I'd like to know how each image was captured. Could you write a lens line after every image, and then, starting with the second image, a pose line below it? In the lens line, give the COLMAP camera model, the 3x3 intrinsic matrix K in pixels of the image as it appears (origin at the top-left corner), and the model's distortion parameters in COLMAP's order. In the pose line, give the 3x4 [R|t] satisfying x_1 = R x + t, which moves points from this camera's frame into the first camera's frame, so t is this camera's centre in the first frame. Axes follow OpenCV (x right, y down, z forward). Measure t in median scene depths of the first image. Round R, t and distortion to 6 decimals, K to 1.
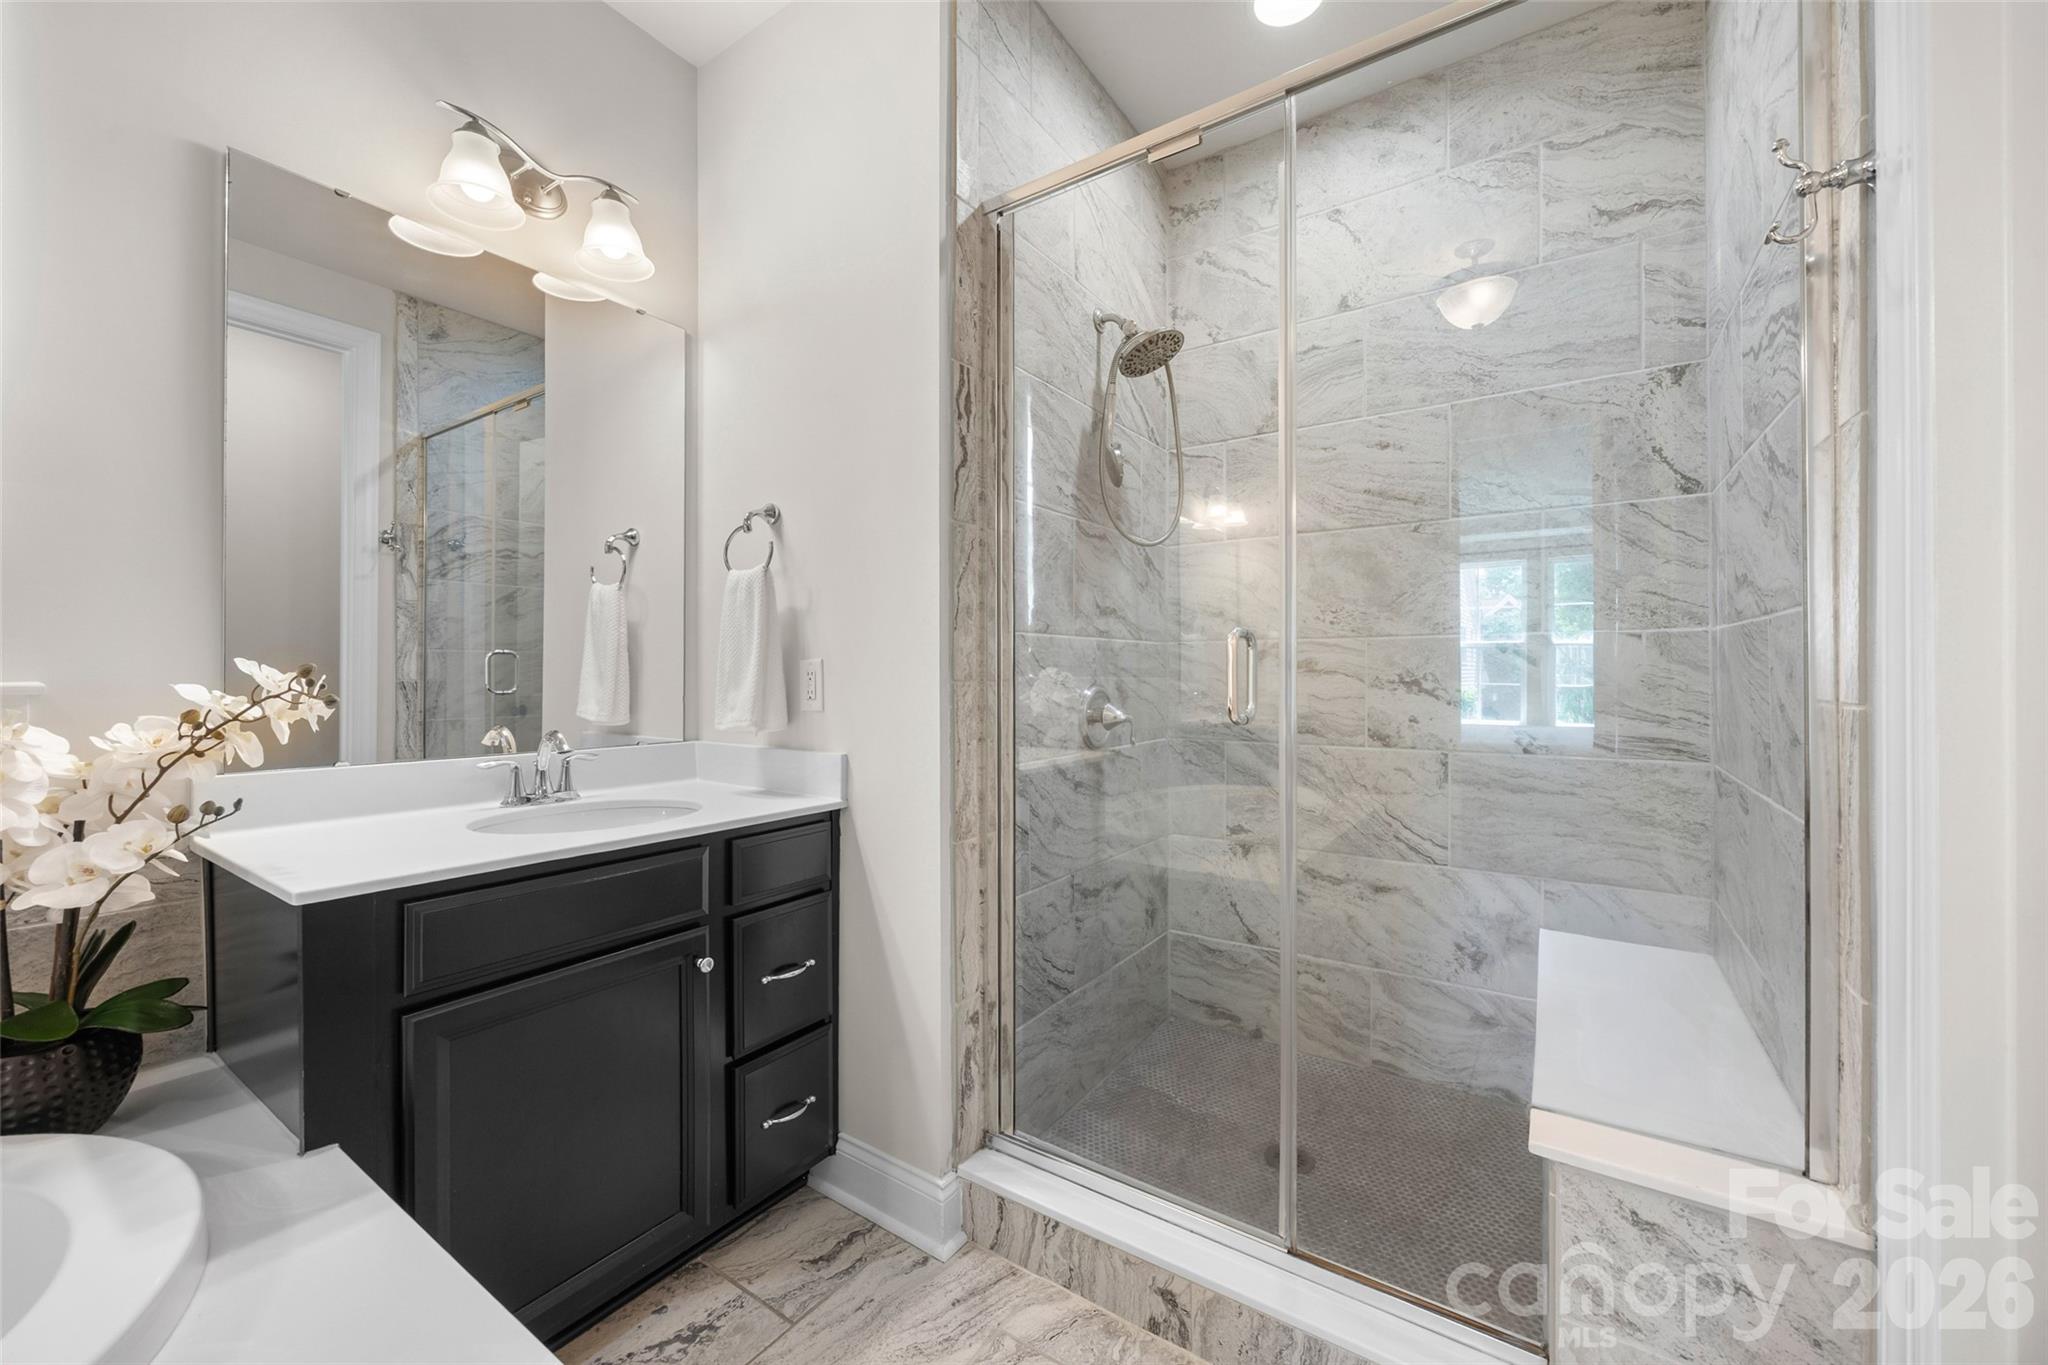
lens RADIAL K [[781.0, 0, 1014.2], [0, 781.0, 671.3], [0, 0, 1]] dist [-0.002746, 0.000097]
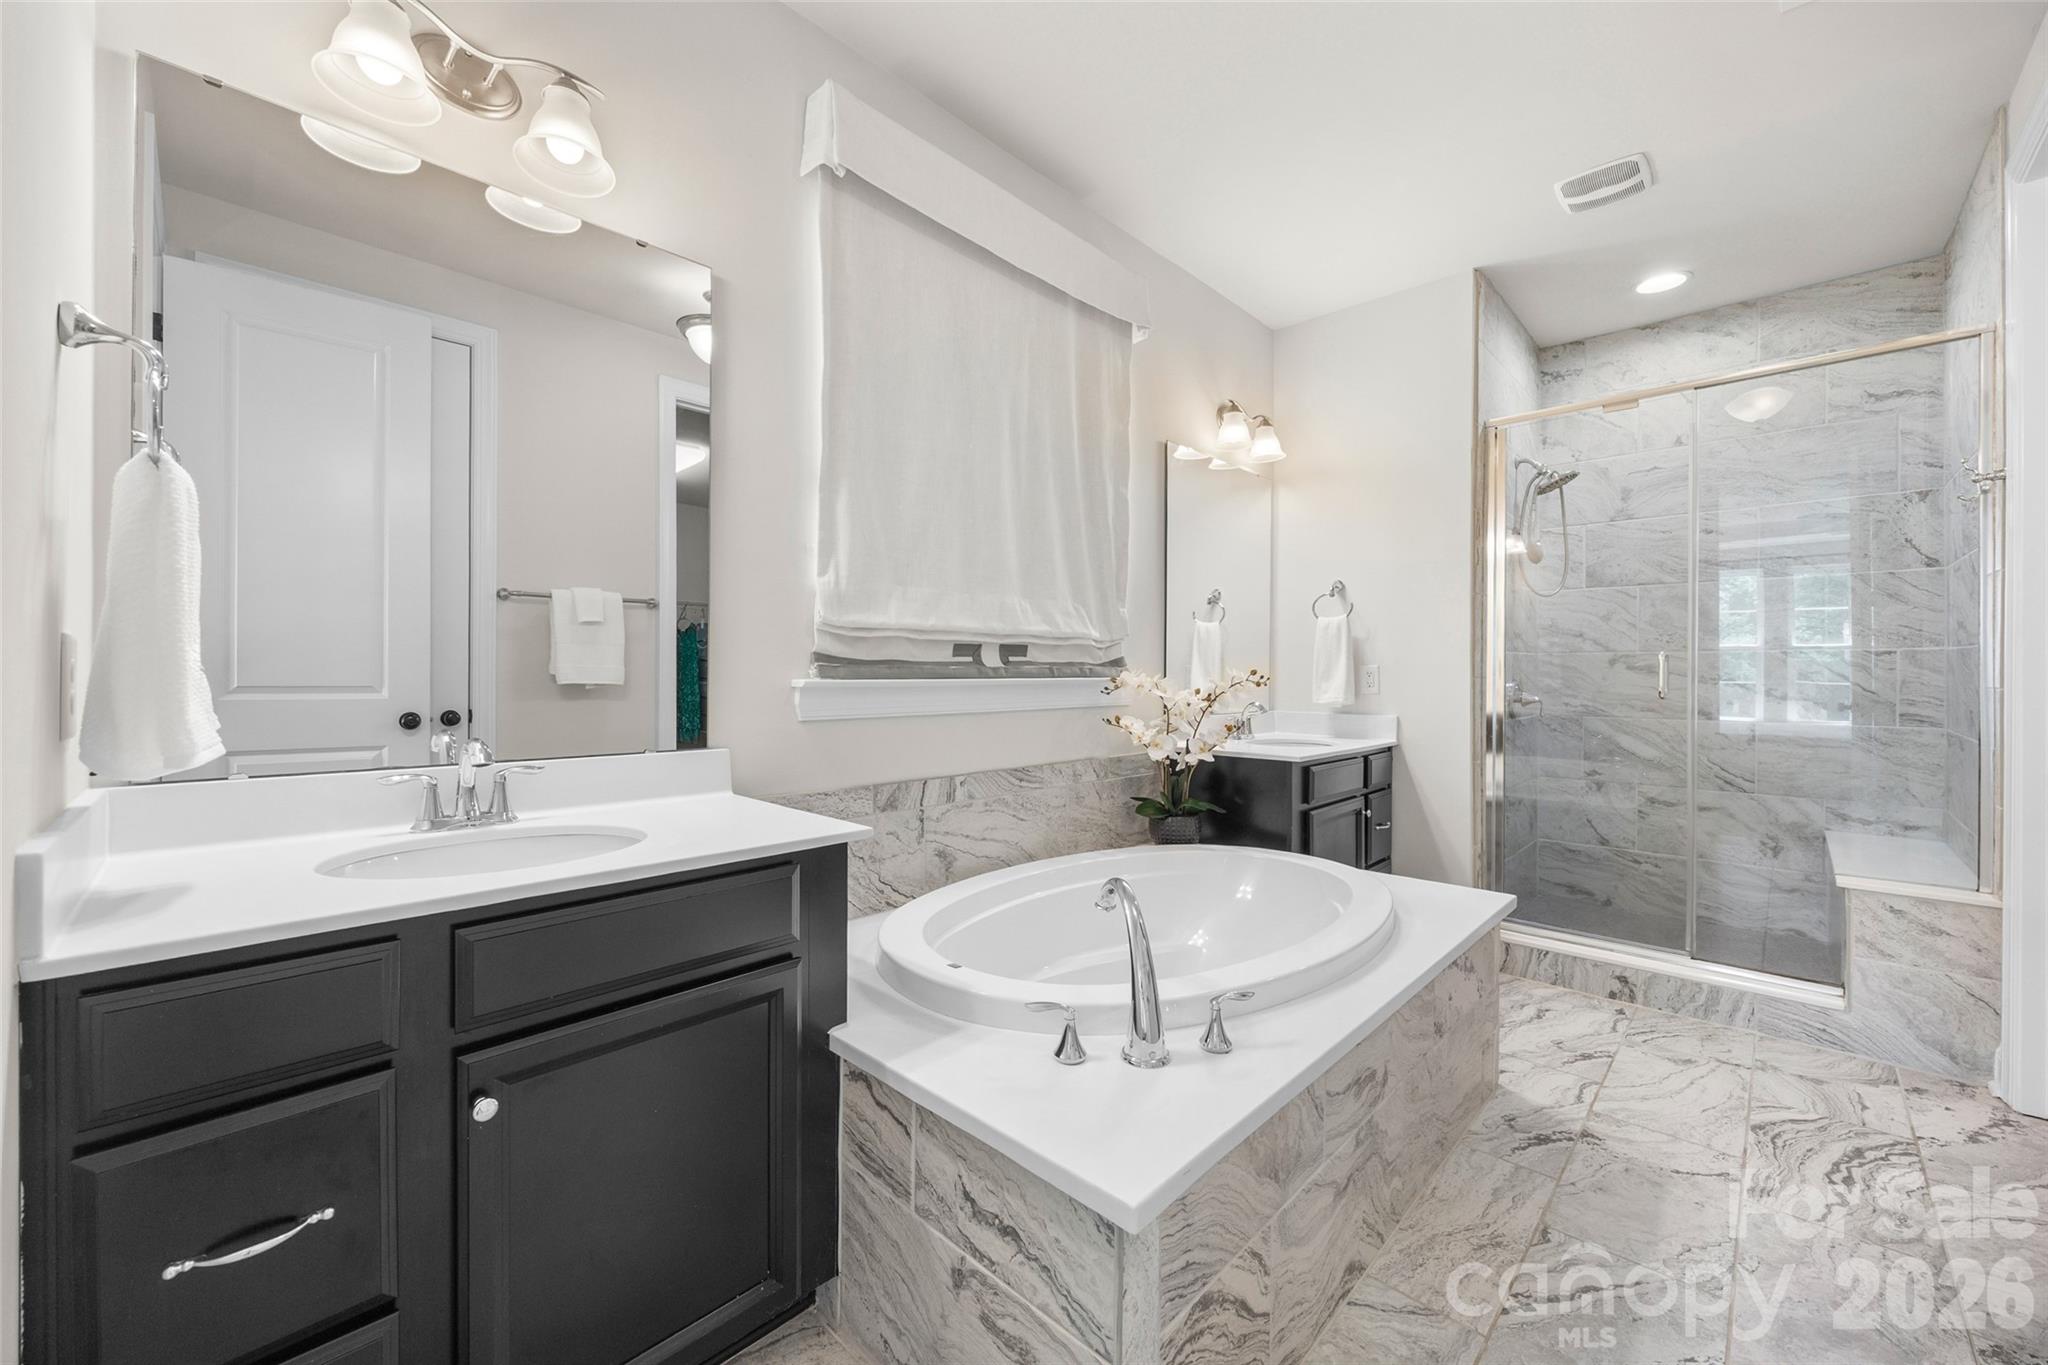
lens RADIAL K [[781.0, 0, 1014.2], [0, 781.0, 671.3], [0, 0, 1]] dist [-0.002746, 0.000097]
pose [[0.985518, 0.003387, -0.169535, -0.739862], [-0.002581, 0.999984, 0.004974, -0.007772], [0.169549, -0.004465, 0.985512, -0.919465]]
